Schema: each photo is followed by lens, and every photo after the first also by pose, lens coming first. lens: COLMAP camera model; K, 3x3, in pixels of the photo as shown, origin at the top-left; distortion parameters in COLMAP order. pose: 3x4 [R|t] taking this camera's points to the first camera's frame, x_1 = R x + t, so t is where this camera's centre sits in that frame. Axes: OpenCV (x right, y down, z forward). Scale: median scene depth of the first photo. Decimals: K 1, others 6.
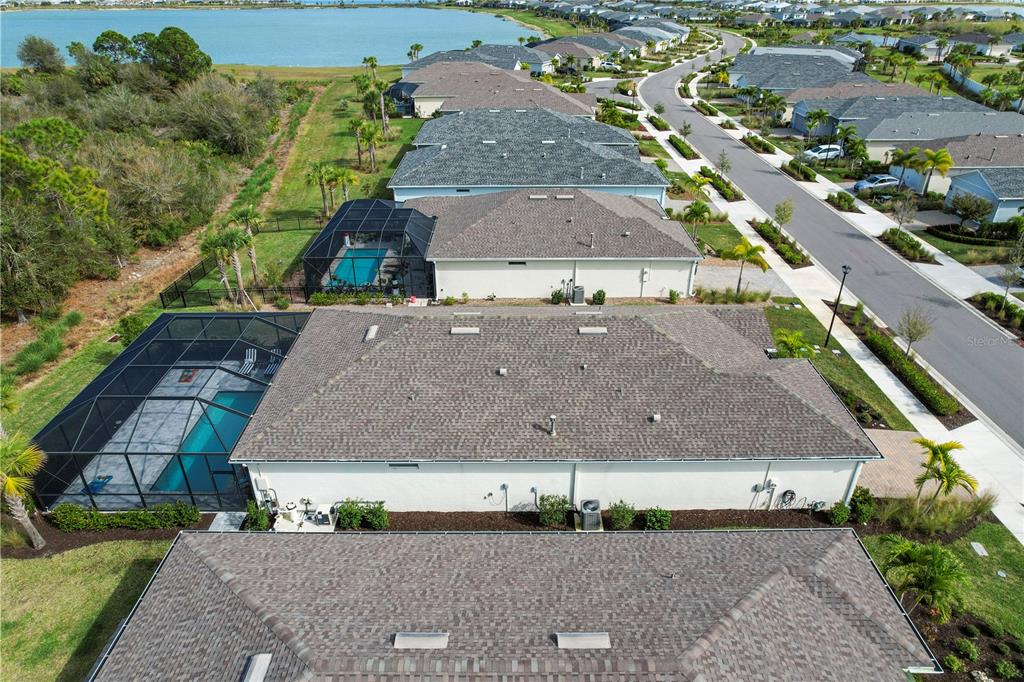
lens RADIAL K [[652.7, 0, 511.2], [0, 652.7, 349.0], [0, 0, 1]] dist [-0.077935, 0.073260]
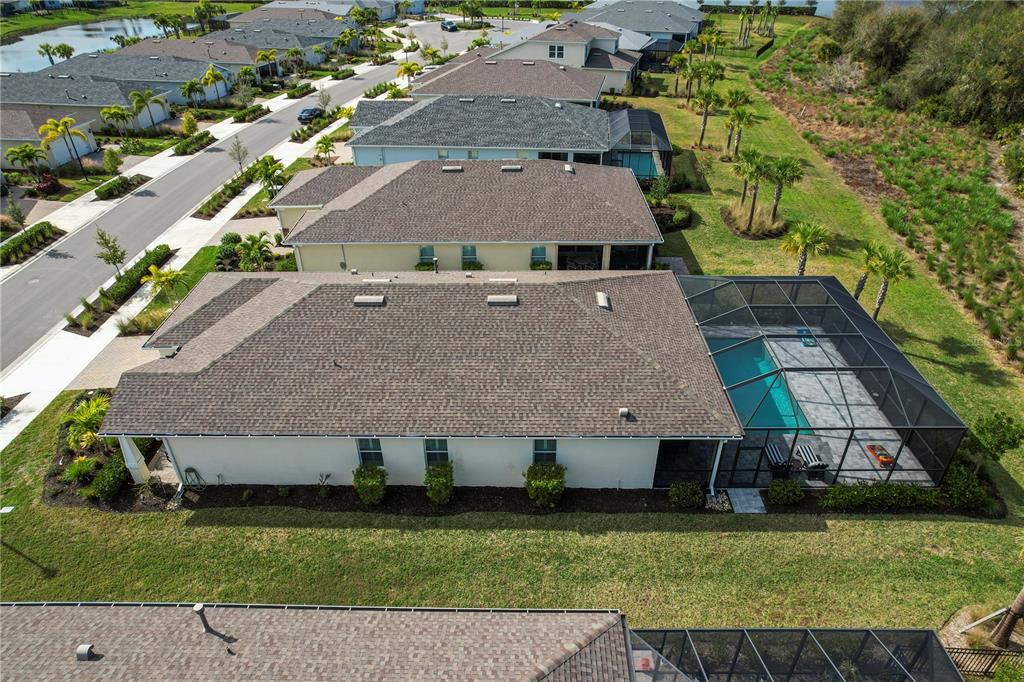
lens RADIAL K [[652.7, 0, 511.2], [0, 652.7, 349.0], [0, 0, 1]] dist [-0.077935, 0.073260]
pose [[-0.999816, 0.004837, 0.018561, -0.088370], [0.018715, 0.457878, 0.888818, -0.763984], [-0.004199, 0.889002, -0.457885, 1.361973]]
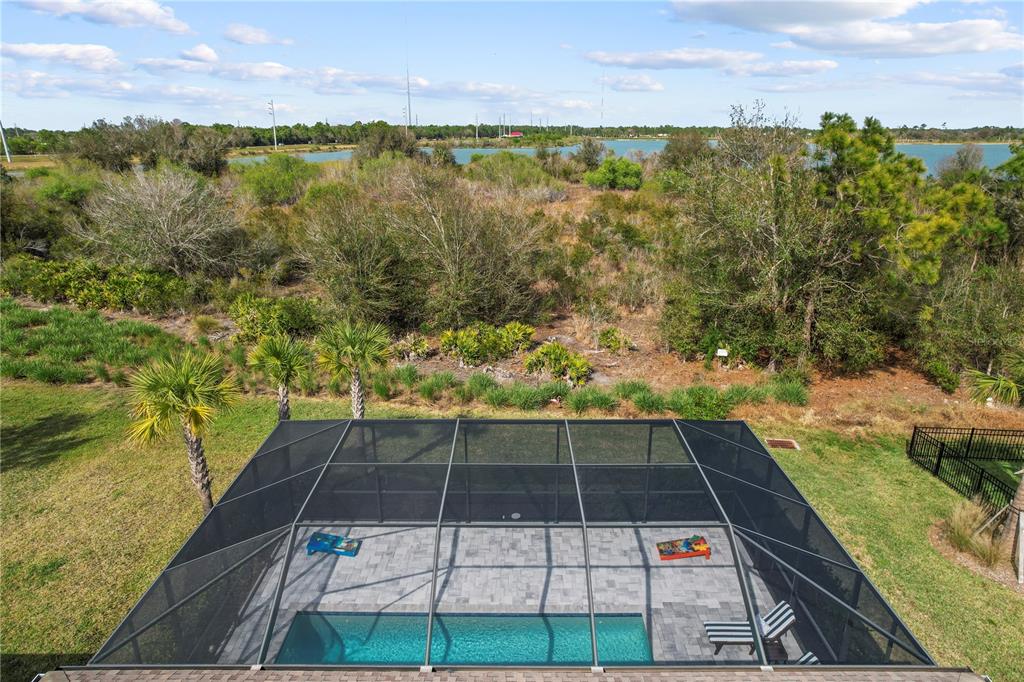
lens RADIAL K [[652.7, 0, 511.2], [0, 652.7, 349.0], [0, 0, 1]] dist [-0.077935, 0.073260]
pose [[-0.000537, 0.323726, -0.946151, -0.114995], [-0.490211, 0.824583, 0.282410, -0.169258], [0.871604, 0.463965, 0.158251, 0.827608]]
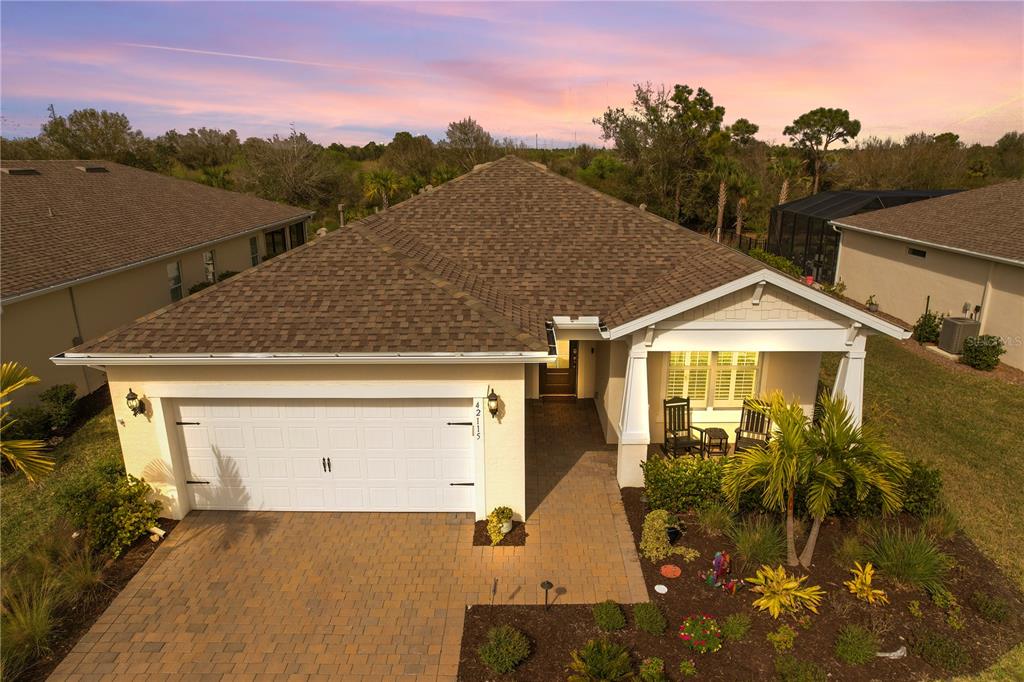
lens RADIAL K [[652.7, 0, 511.2], [0, 652.7, 349.0], [0, 0, 1]] dist [-0.077935, 0.073260]
pose [[-0.009405, 0.290362, -0.956871, 0.715426], [-0.484949, 0.835525, 0.258306, -0.053009], [0.874492, 0.466463, 0.132953, 0.899800]]
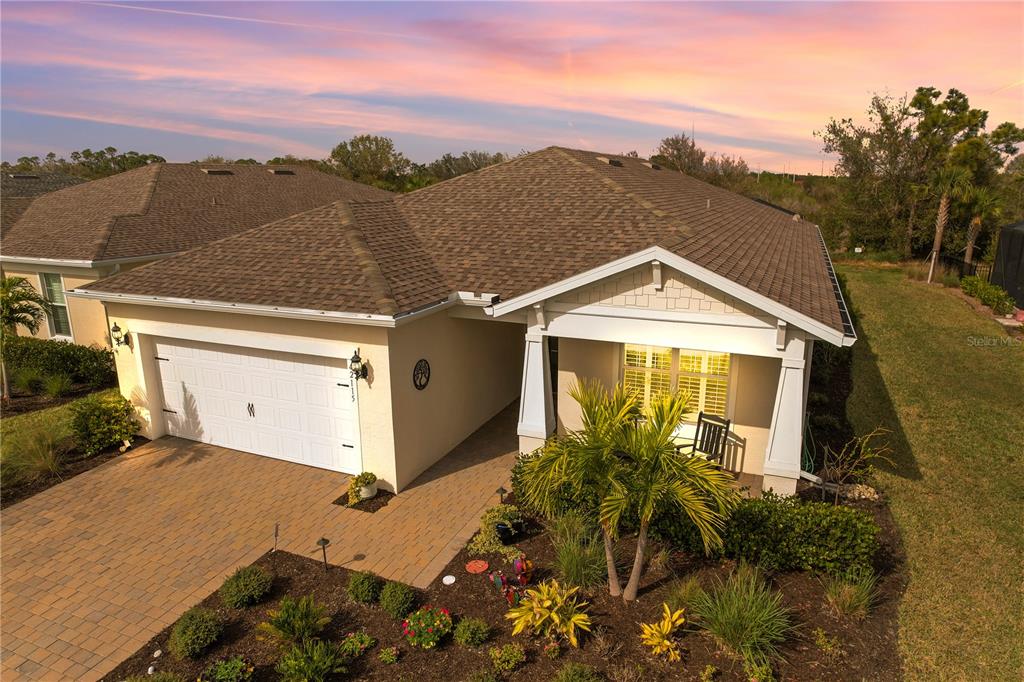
lens RADIAL K [[652.7, 0, 511.2], [0, 652.7, 349.0], [0, 0, 1]] dist [-0.077935, 0.073260]
pose [[-0.398661, 0.233635, -0.886839, 0.674047], [-0.443320, 0.797426, 0.409365, -0.114046], [0.802830, 0.556351, -0.214328, 1.065307]]
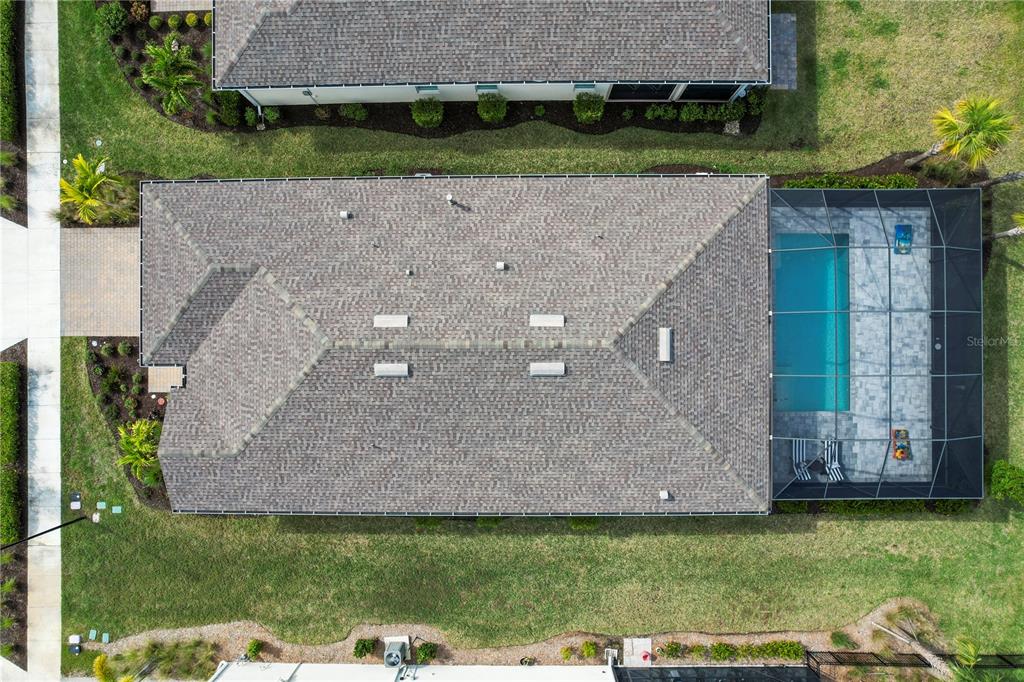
lens RADIAL K [[652.7, 0, 511.2], [0, 652.7, 349.0], [0, 0, 1]] dist [-0.077935, 0.073260]
pose [[-0.999790, 0.005452, 0.019730, -0.036267], [0.014550, -0.488675, 0.872345, -0.663680], [0.014397, 0.872449, 0.488493, 0.555918]]
